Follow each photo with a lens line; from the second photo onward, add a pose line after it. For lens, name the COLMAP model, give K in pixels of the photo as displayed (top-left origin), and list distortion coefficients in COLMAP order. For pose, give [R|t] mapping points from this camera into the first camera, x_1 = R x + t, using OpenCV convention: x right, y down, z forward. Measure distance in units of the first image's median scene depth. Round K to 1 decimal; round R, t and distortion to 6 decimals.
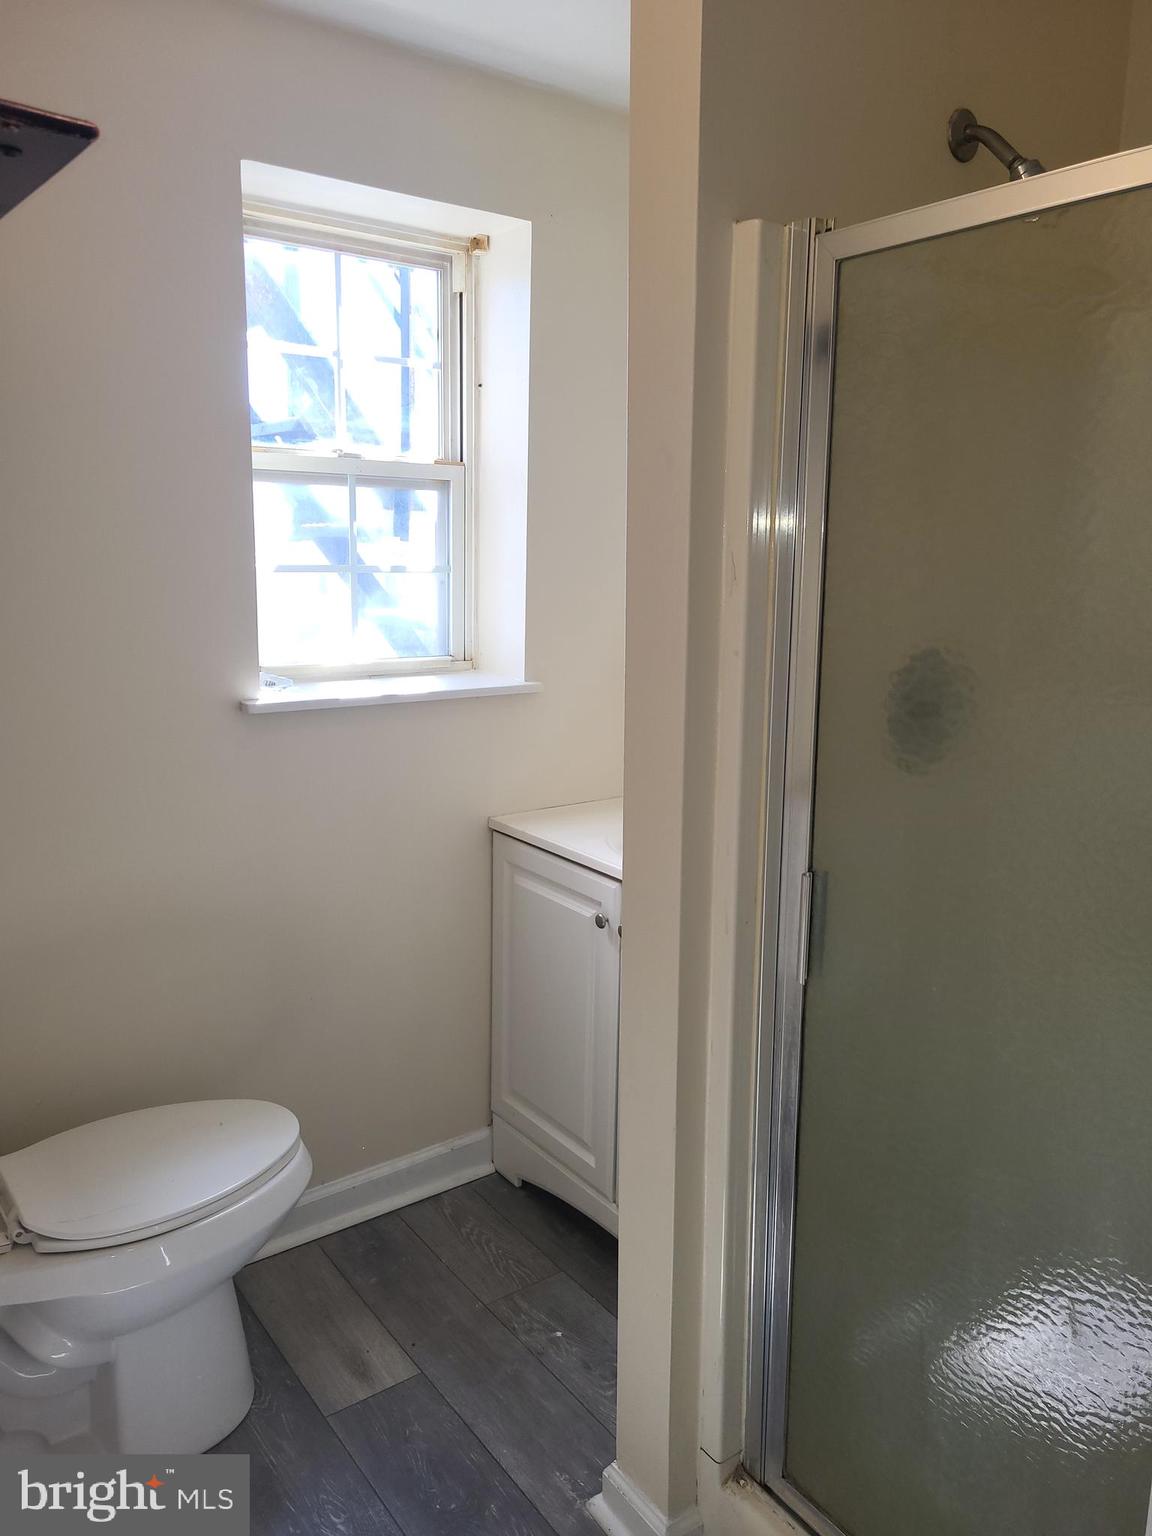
lens RADIAL K [[1156.4, 0, 631.2], [0, 1156.4, 774.1], [0, 0, 1]] dist [-0.002474, 0.003836]
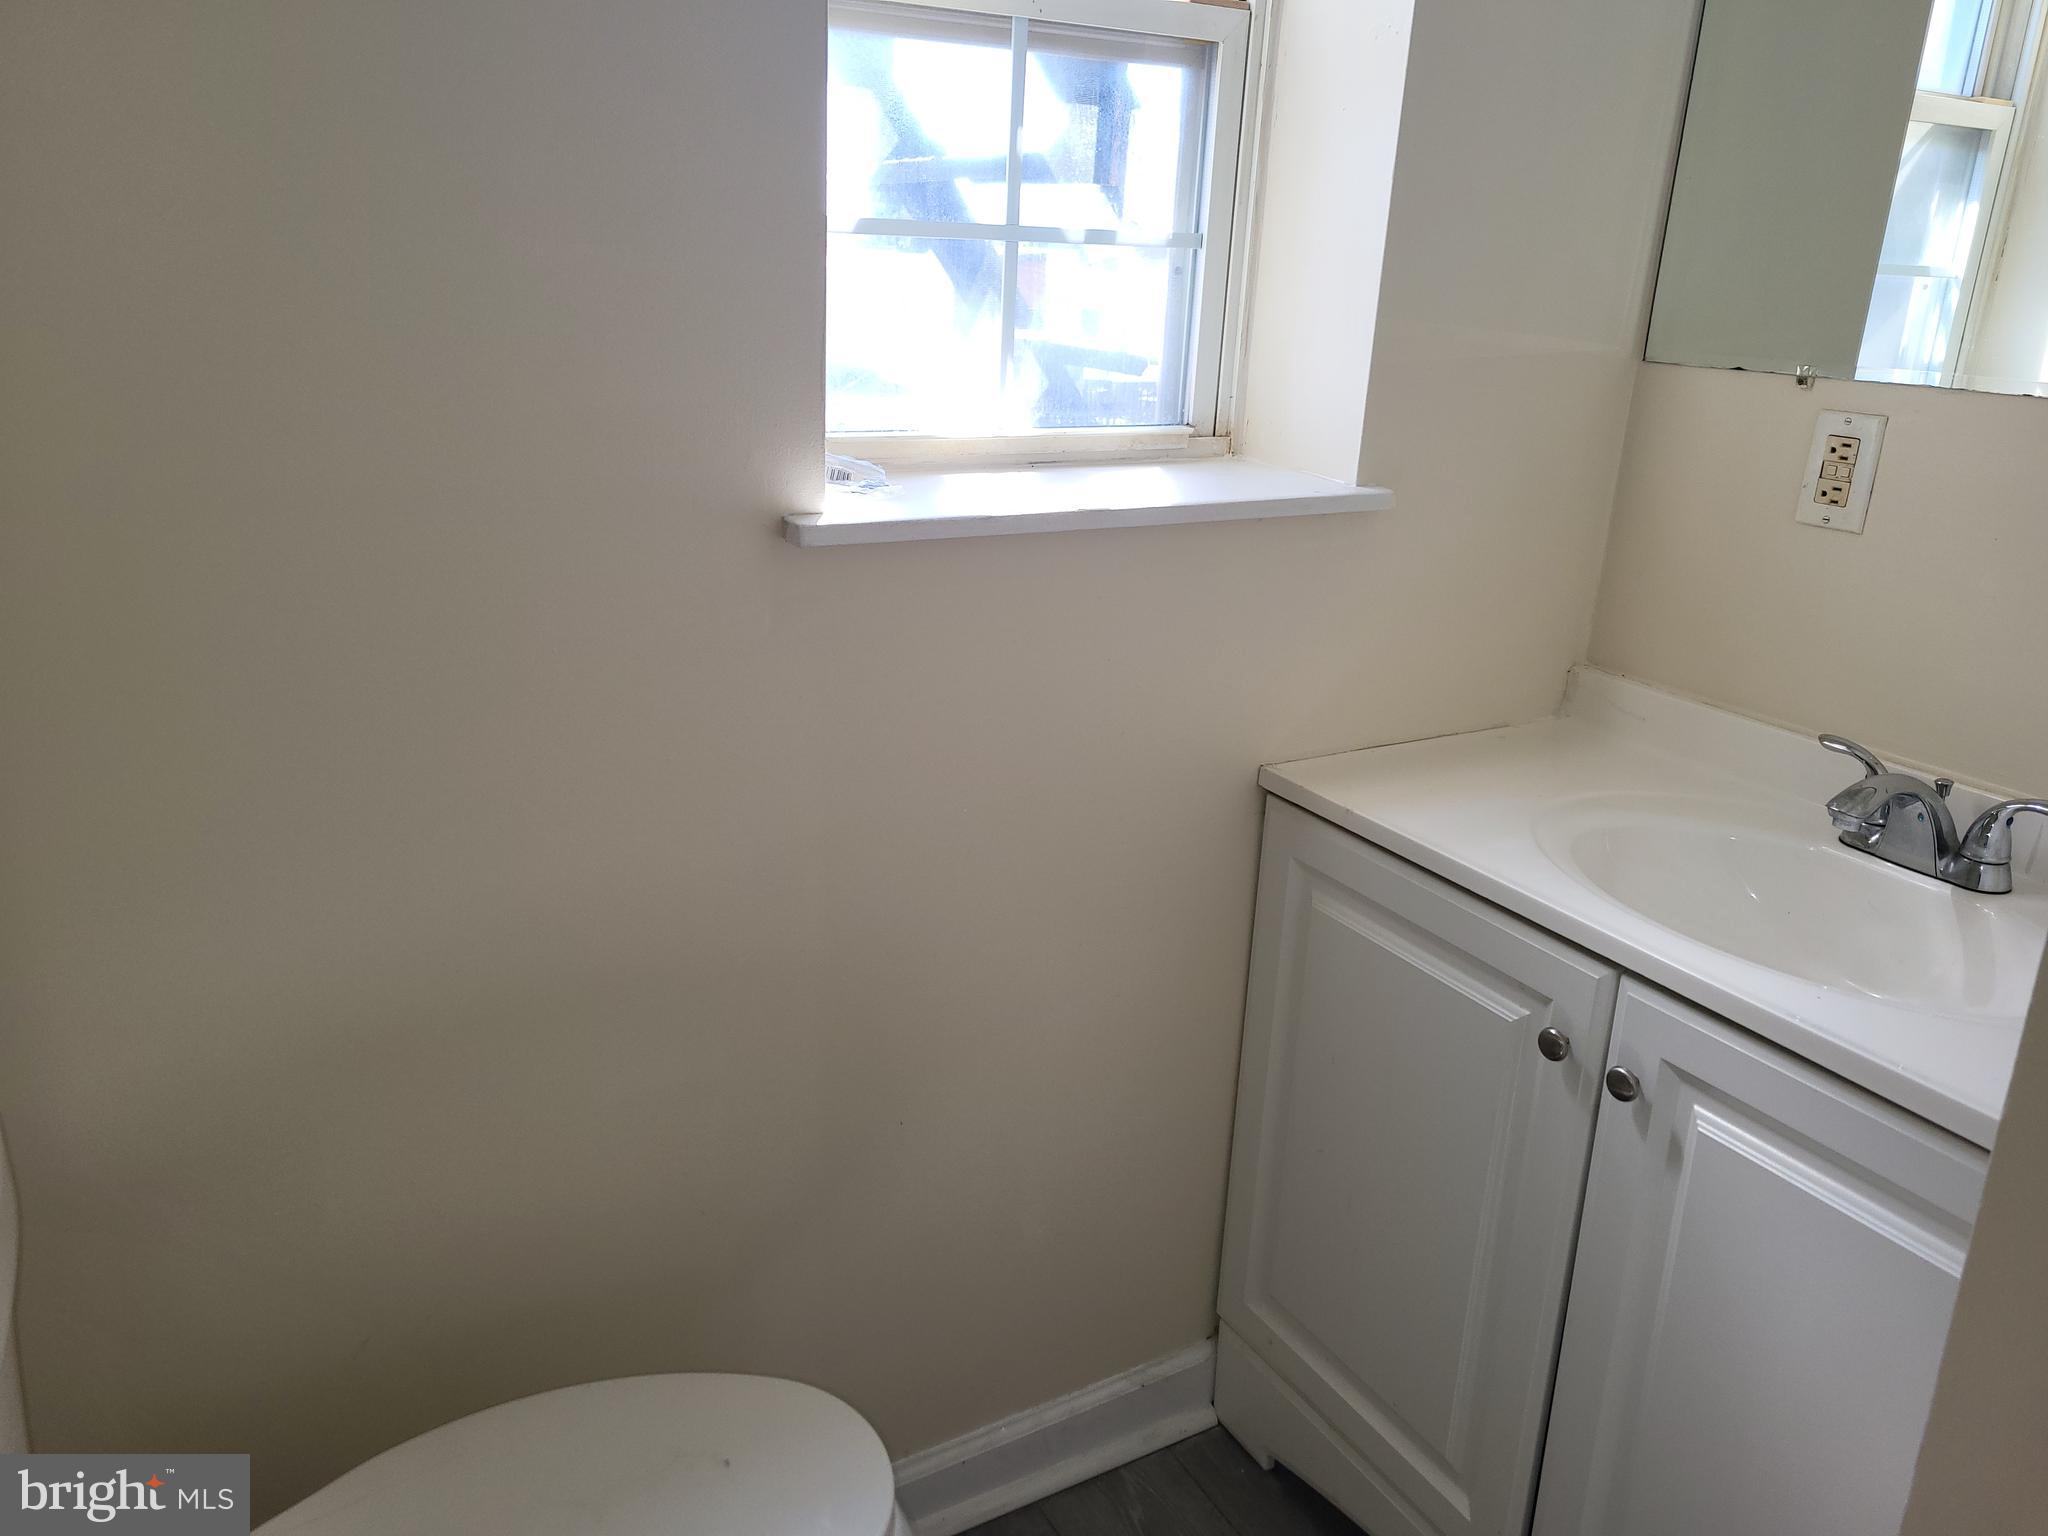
lens RADIAL K [[1541.8, 0, 1024.0], [0, 1541.8, 768.0], [0, 0, 1]] dist [-0.002474, 0.003836]
pose [[0.989579, 0.059330, -0.131203, -0.136138], [-0.042994, 0.991349, 0.124010, -0.037863], [0.137426, -0.117077, 0.983569, 0.346426]]
